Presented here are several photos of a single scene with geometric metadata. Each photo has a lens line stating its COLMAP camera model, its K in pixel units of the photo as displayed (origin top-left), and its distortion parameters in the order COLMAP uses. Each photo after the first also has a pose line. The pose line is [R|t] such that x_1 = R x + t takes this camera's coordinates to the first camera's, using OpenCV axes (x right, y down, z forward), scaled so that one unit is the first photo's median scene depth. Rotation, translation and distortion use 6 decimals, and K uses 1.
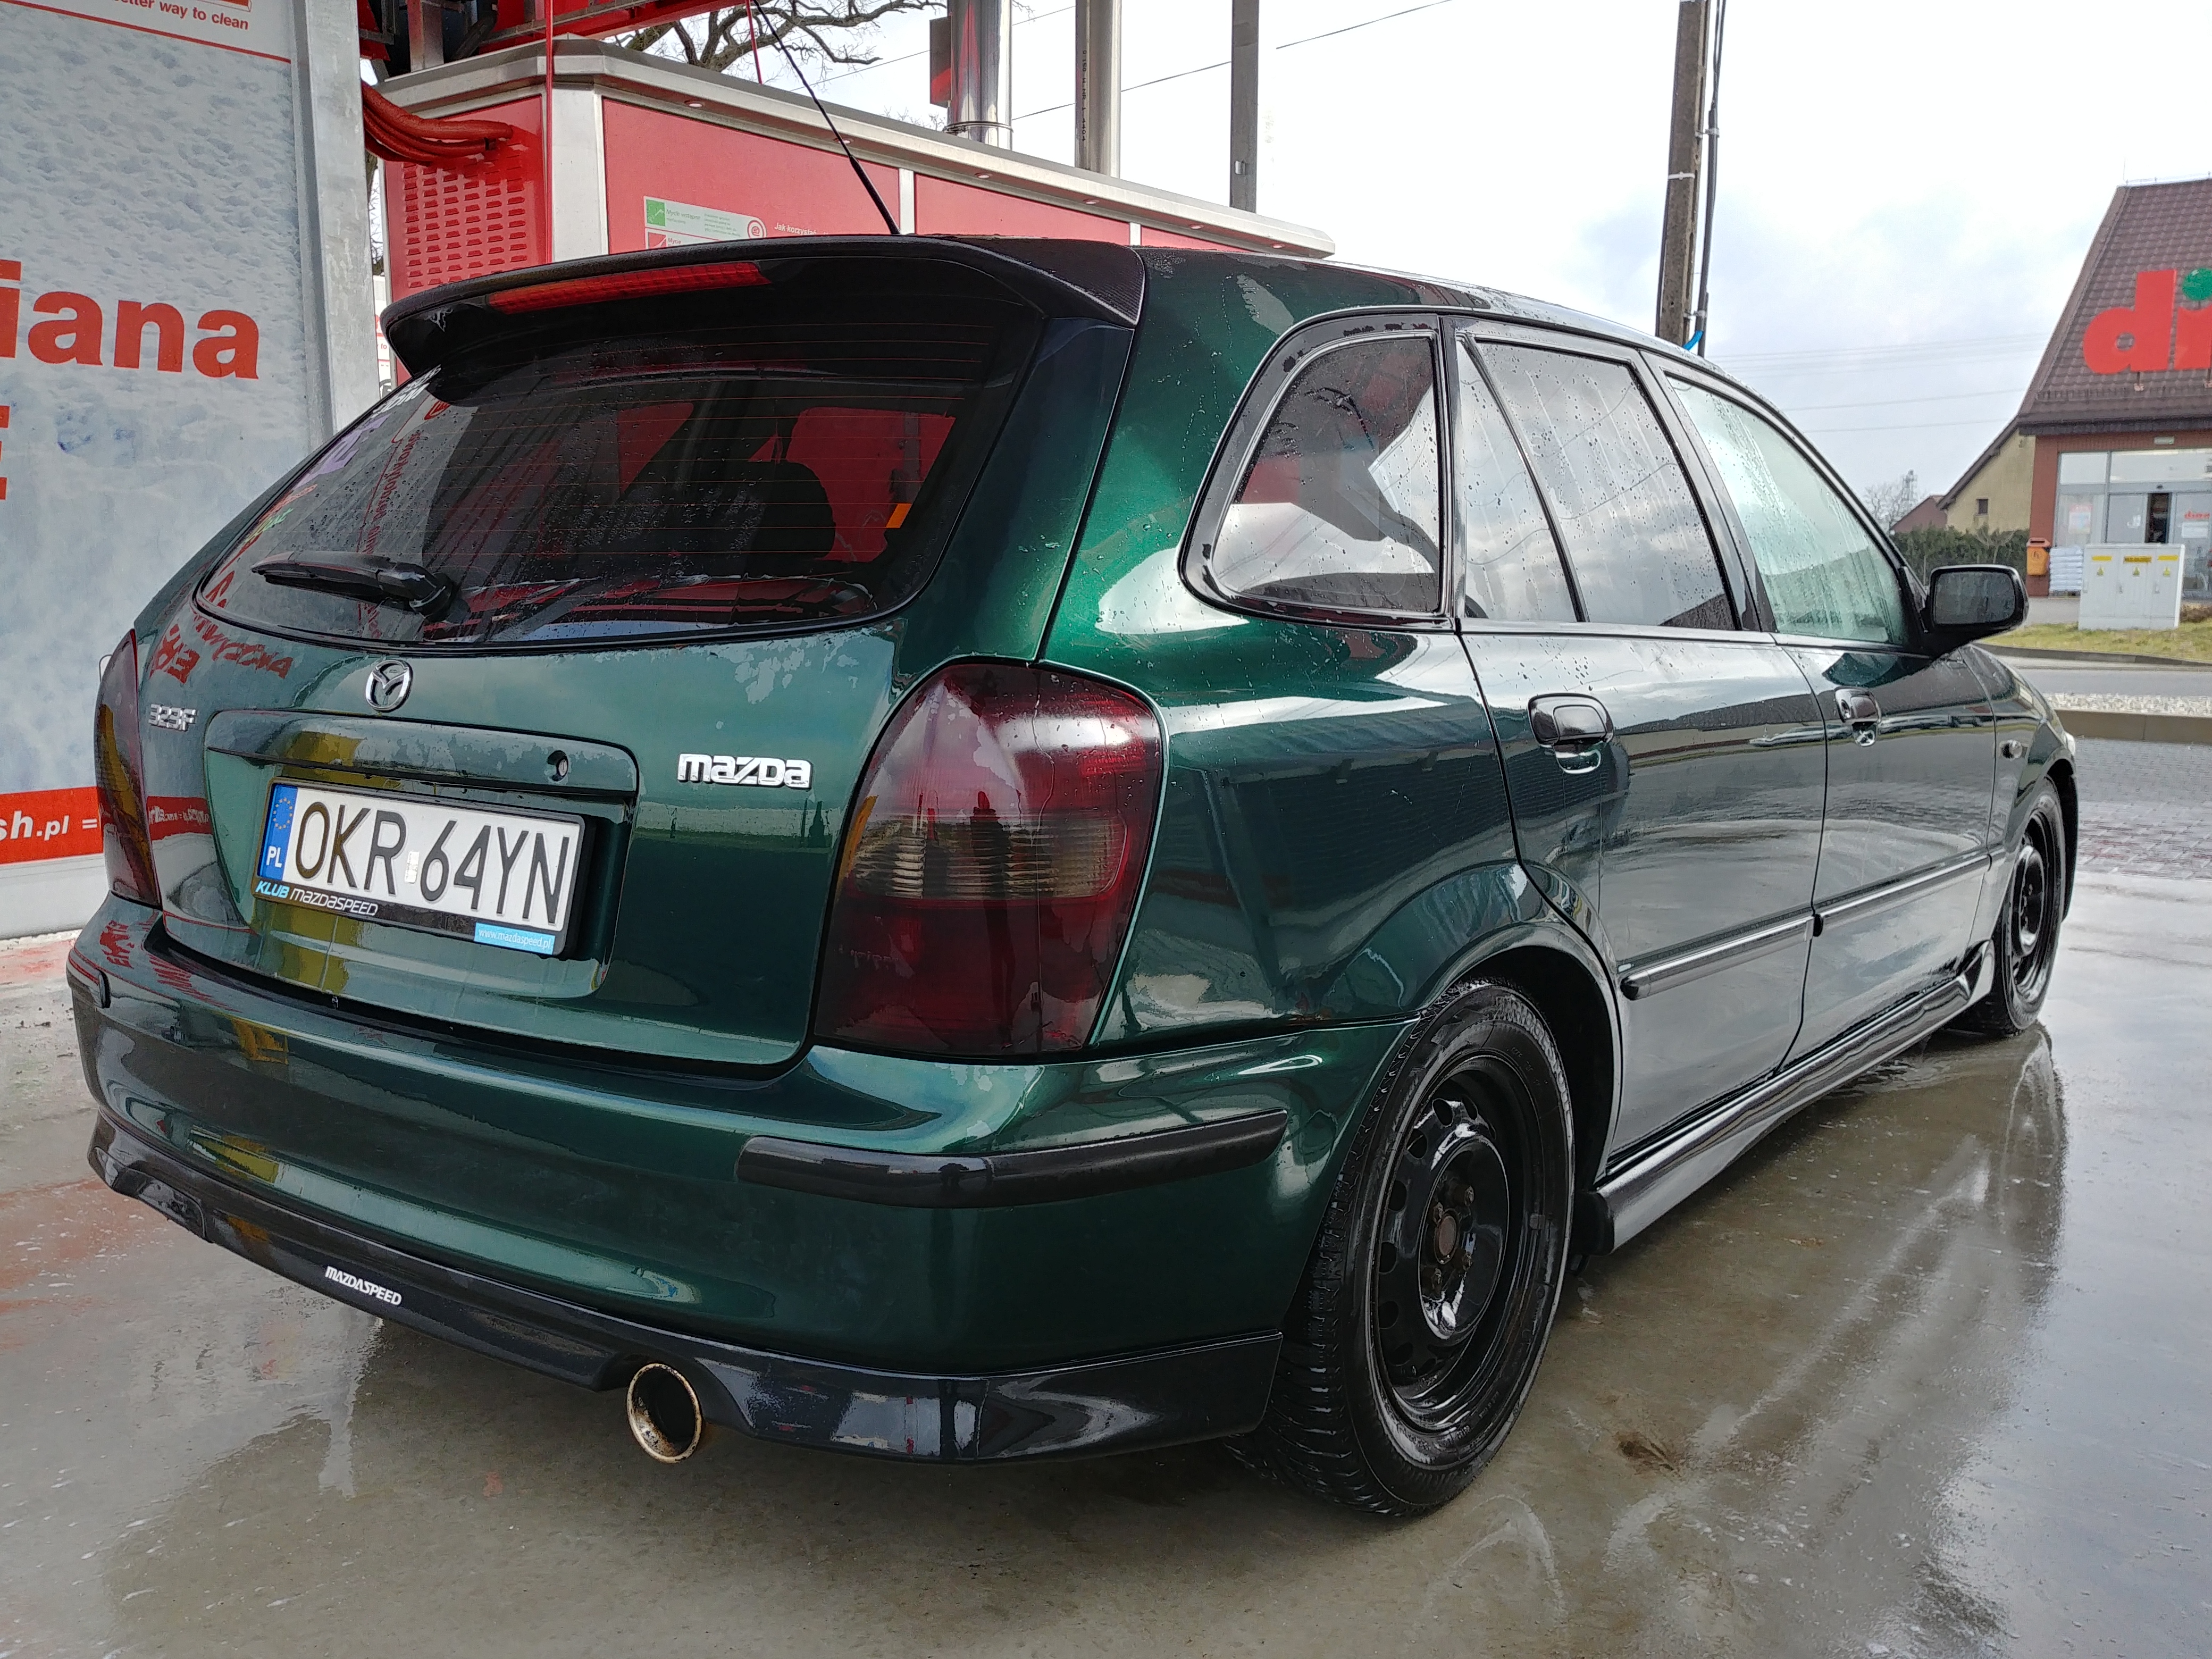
lens RADIAL K [[1919.5, 0, 1095.5], [0, 1919.5, 828.0], [0, 0, 1]] dist [0.111538, -0.150665]
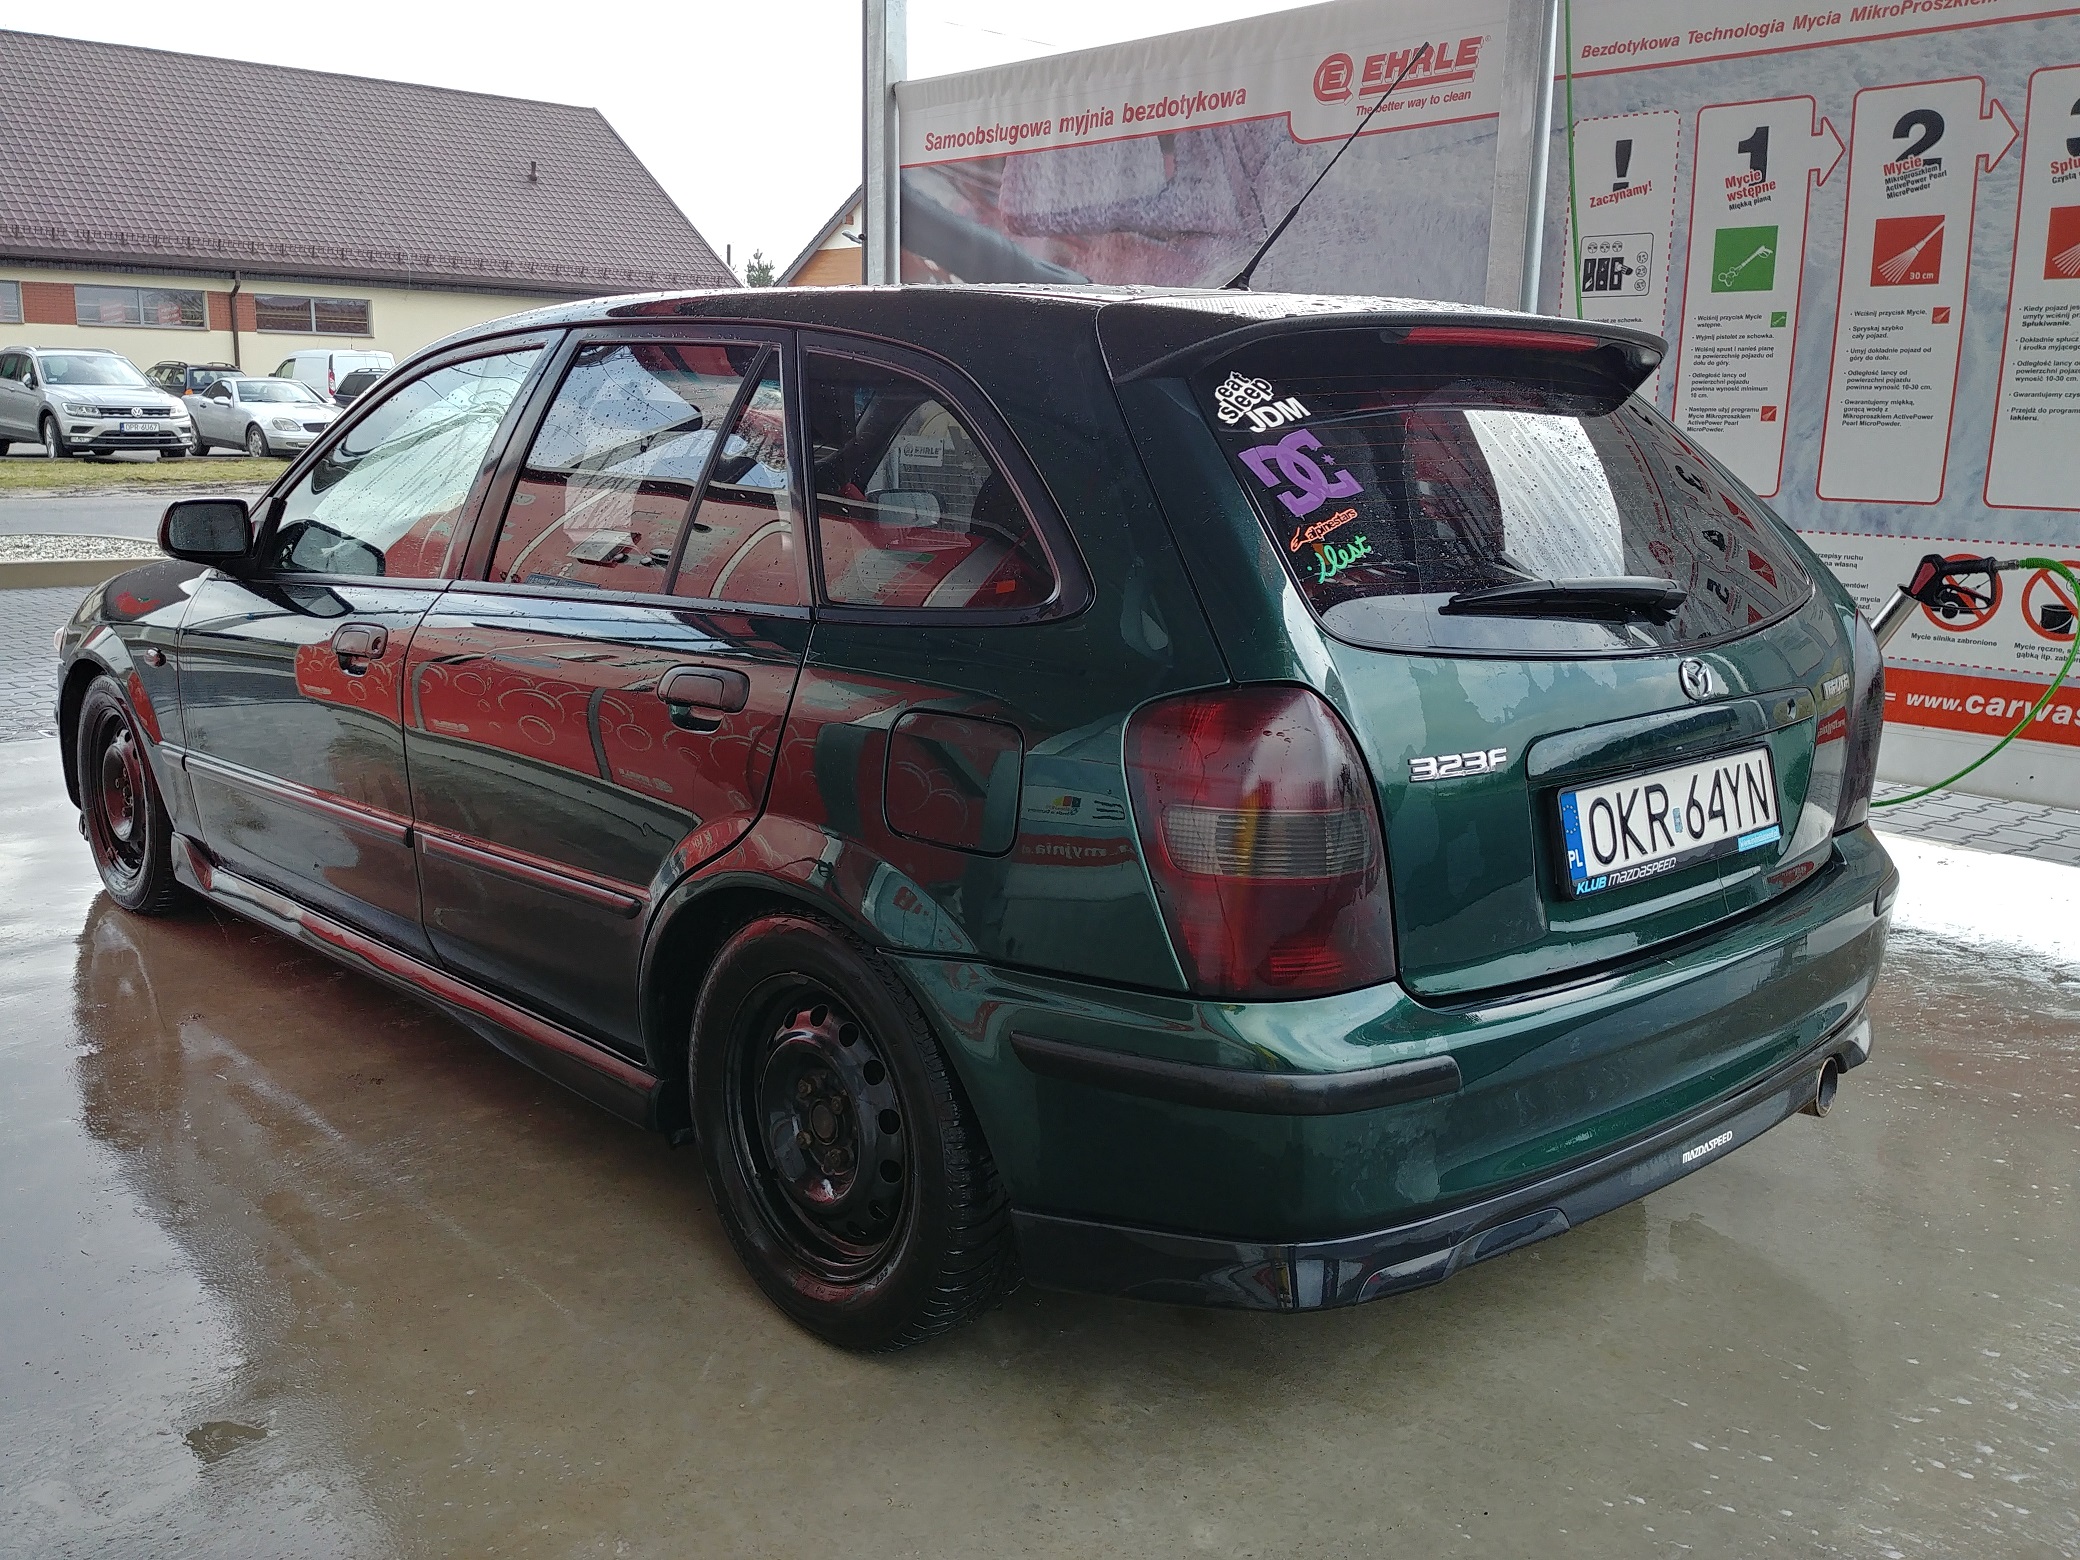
lens RADIAL K [[1804.9, 0, 1012.4], [0, 1804.9, 770.2], [0, 0, 1]] dist [0.111538, -0.150665]
pose [[0.175643, -0.190358, 0.965874, -1.489758], [0.115796, 0.978311, 0.171752, -0.252539], [-0.977620, 0.081678, 0.193876, 1.127667]]
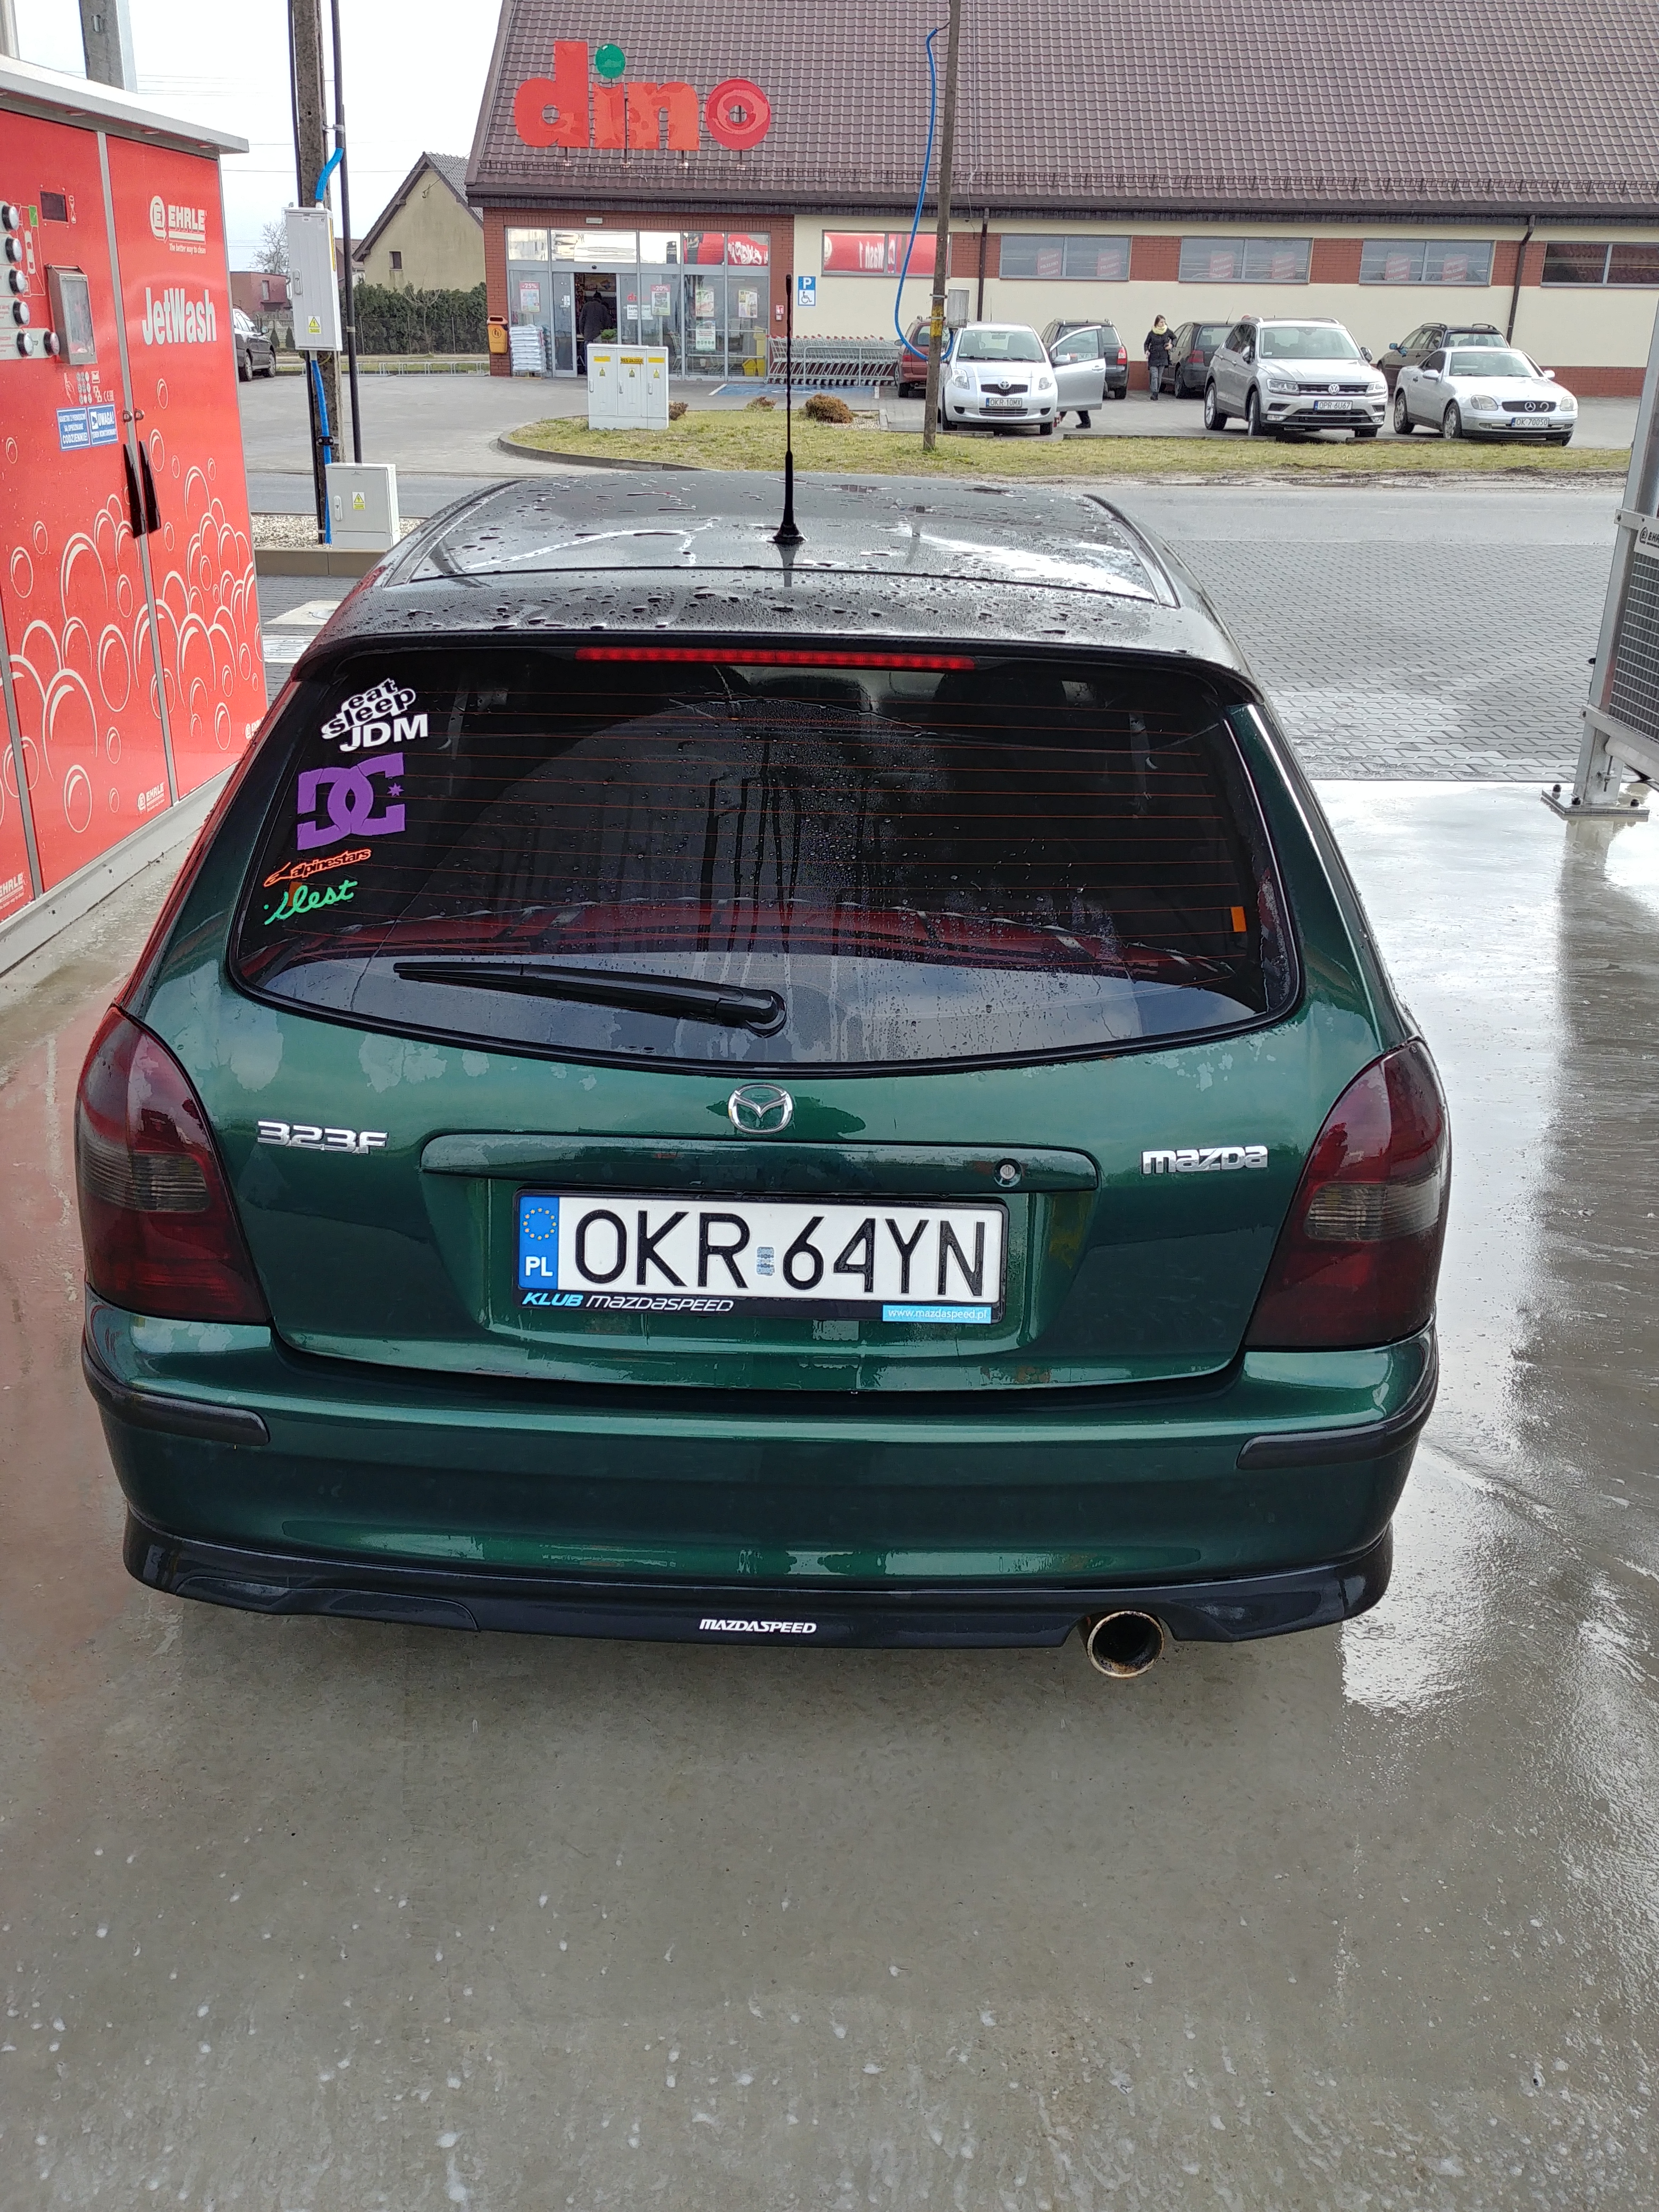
lens RADIAL K [[1919.5, 0, 819.4], [0, 1919.5, 1080.4], [0, 0, 1]] dist [0.111538, -0.150665]
pose [[0.804409, -0.200169, 0.559338, -0.858406], [0.057952, 0.963475, 0.261453, -0.336094], [-0.591243, -0.177901, 0.786628, 0.149751]]
